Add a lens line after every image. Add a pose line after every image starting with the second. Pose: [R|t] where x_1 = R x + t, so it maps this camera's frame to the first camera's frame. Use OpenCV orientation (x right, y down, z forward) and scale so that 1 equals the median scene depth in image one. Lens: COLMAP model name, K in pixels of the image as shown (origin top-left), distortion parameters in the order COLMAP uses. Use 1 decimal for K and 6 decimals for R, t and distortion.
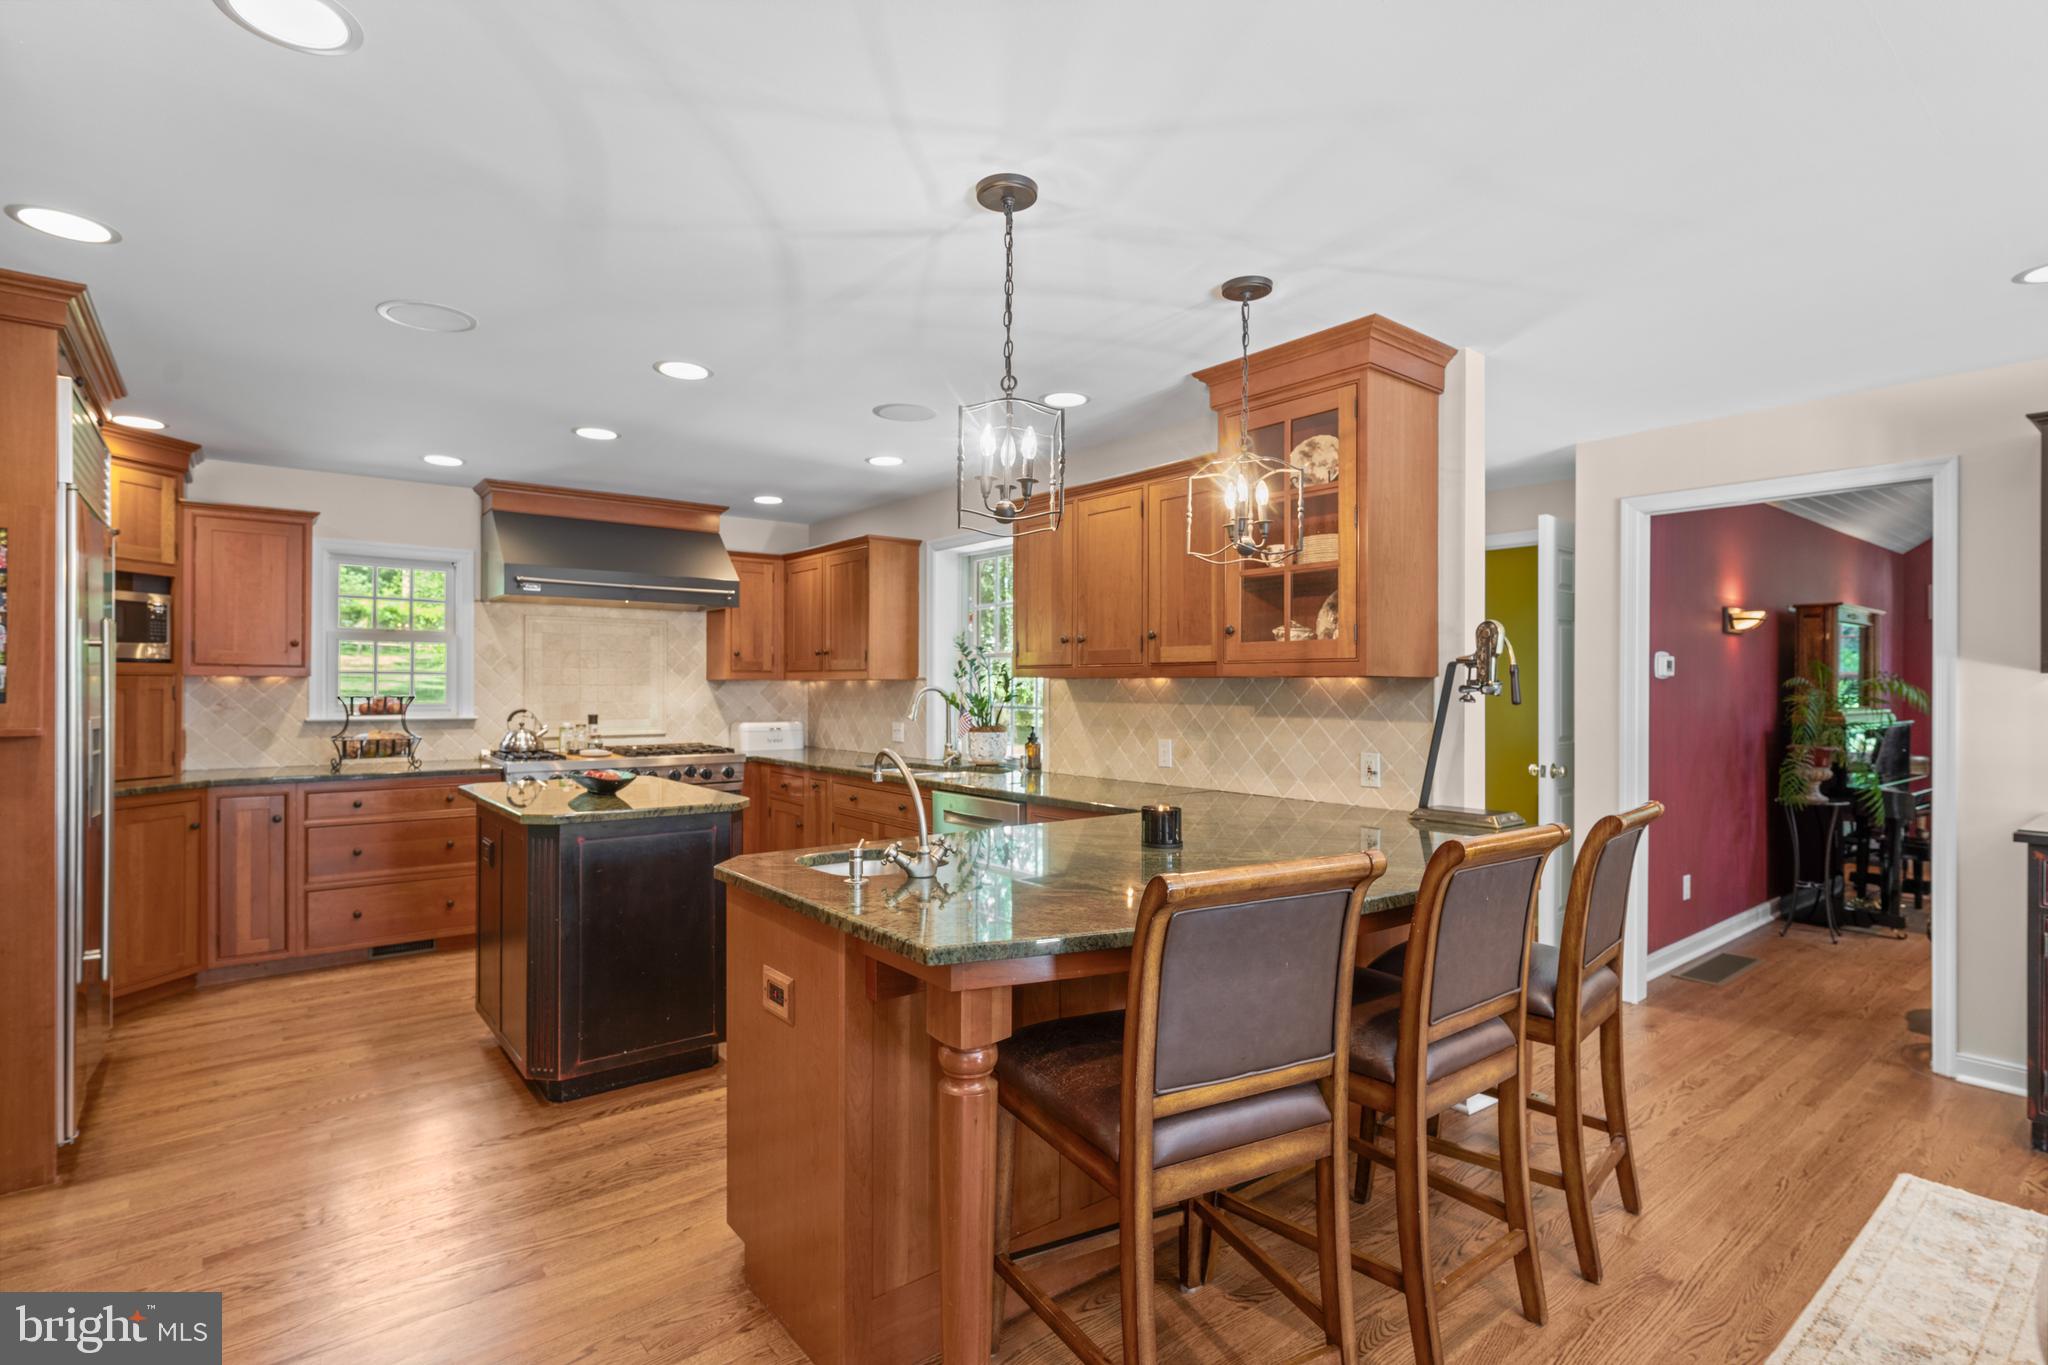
lens RADIAL K [[989.3, 0, 1022.9], [0, 989.3, 685.8], [0, 0, 1]] dist [0.002019, -0.000466]
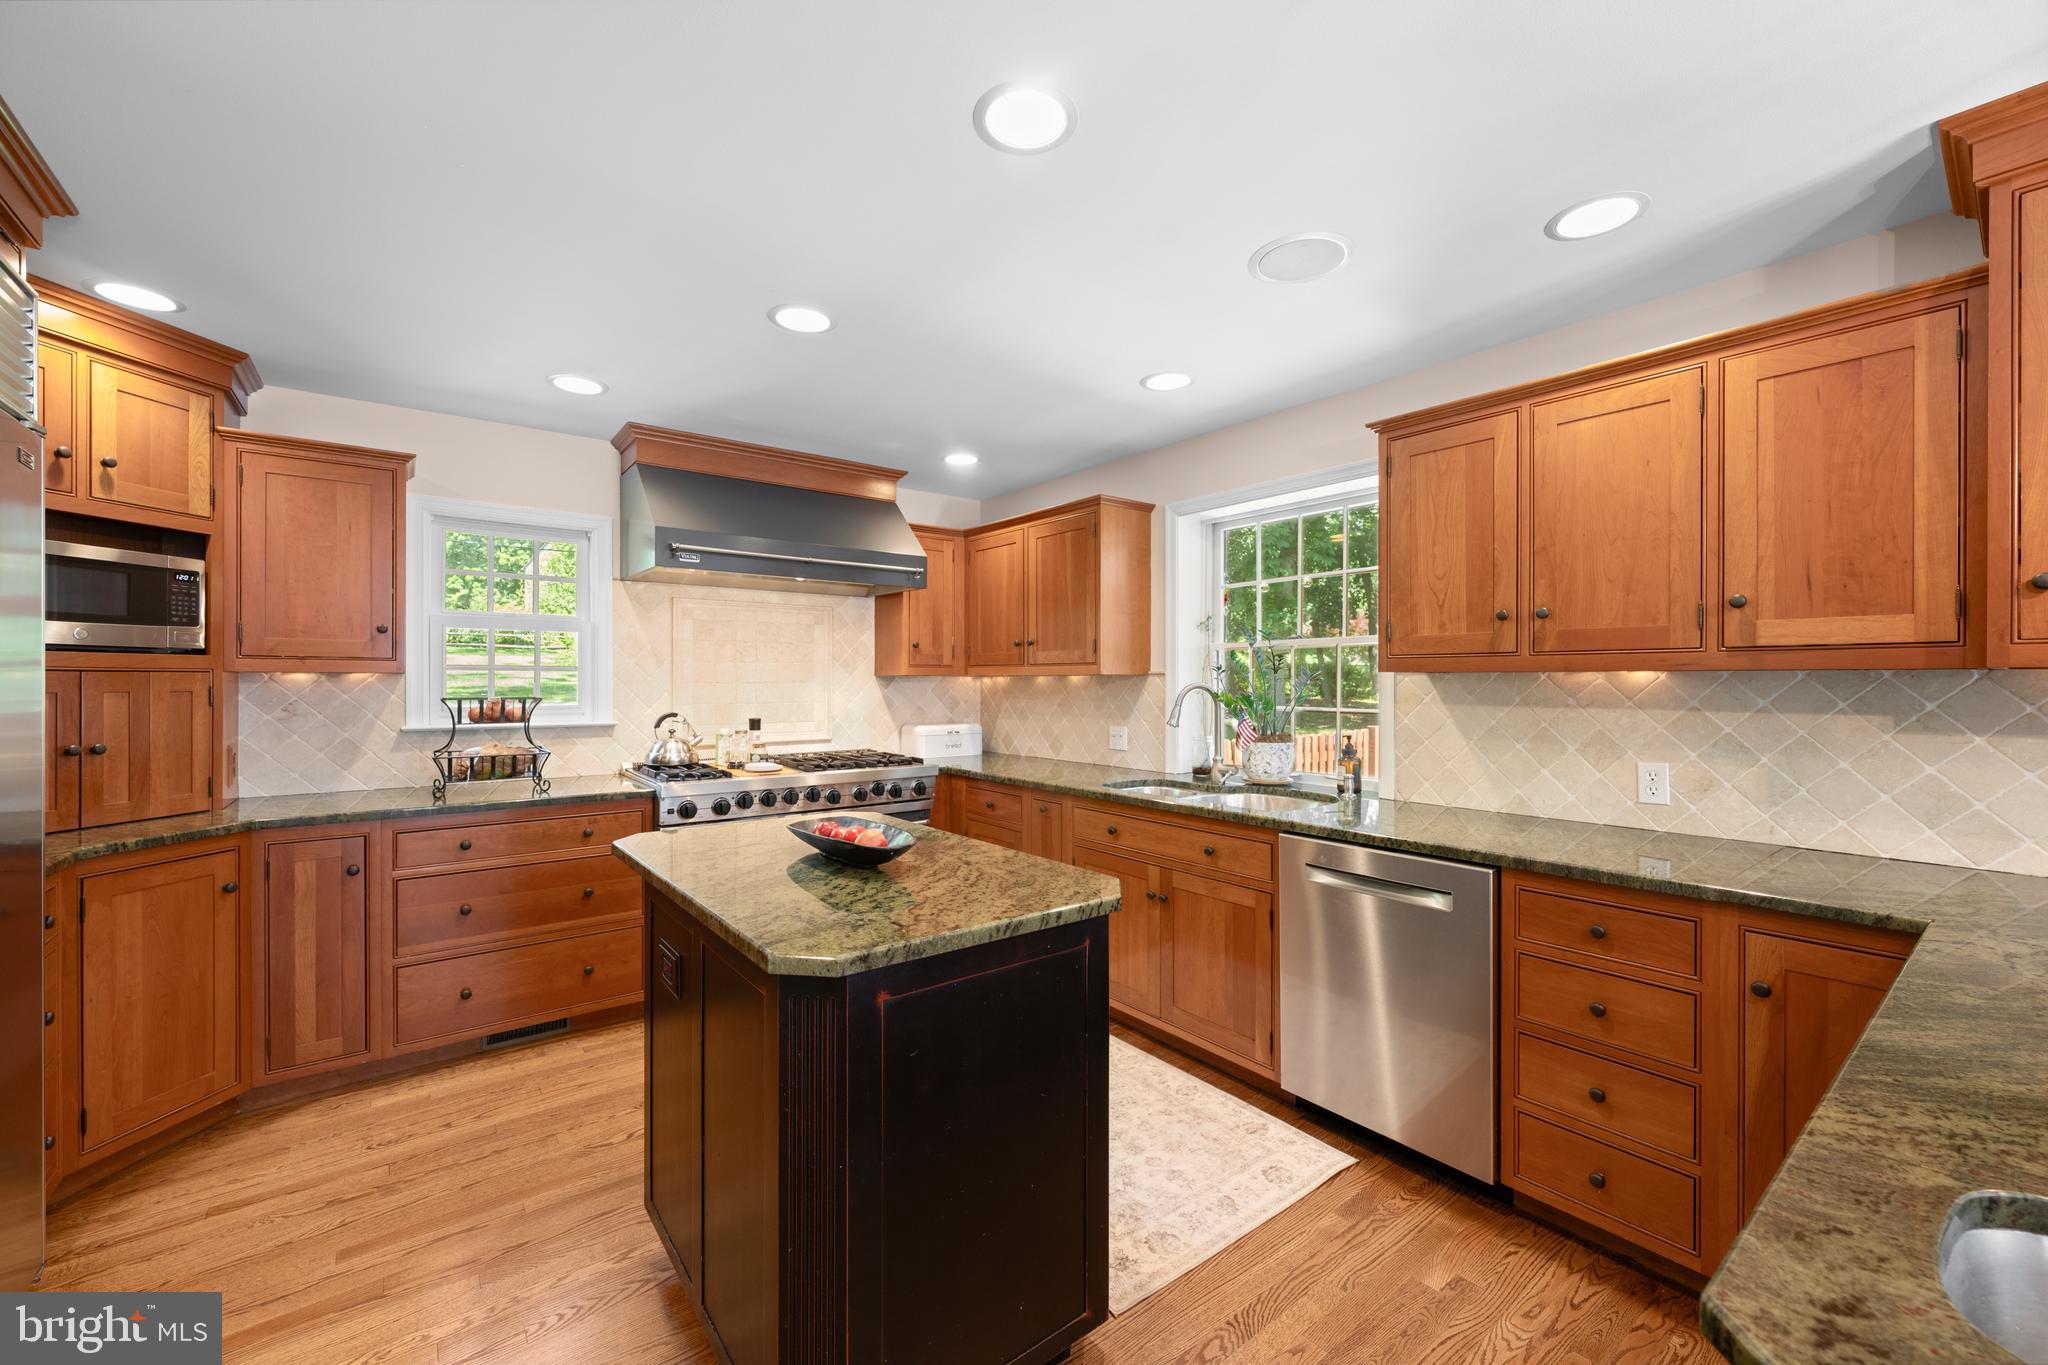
lens RADIAL K [[819.0, 0, 1028.3], [0, 819.0, 682.1], [0, 0, 1]] dist [-0.000620, 0.000567]
pose [[0.999966, -0.002479, -0.007907, -0.238017], [0.002498, 0.999994, 0.002400, -0.002576], [0.007901, -0.002420, 0.999966, 0.378304]]
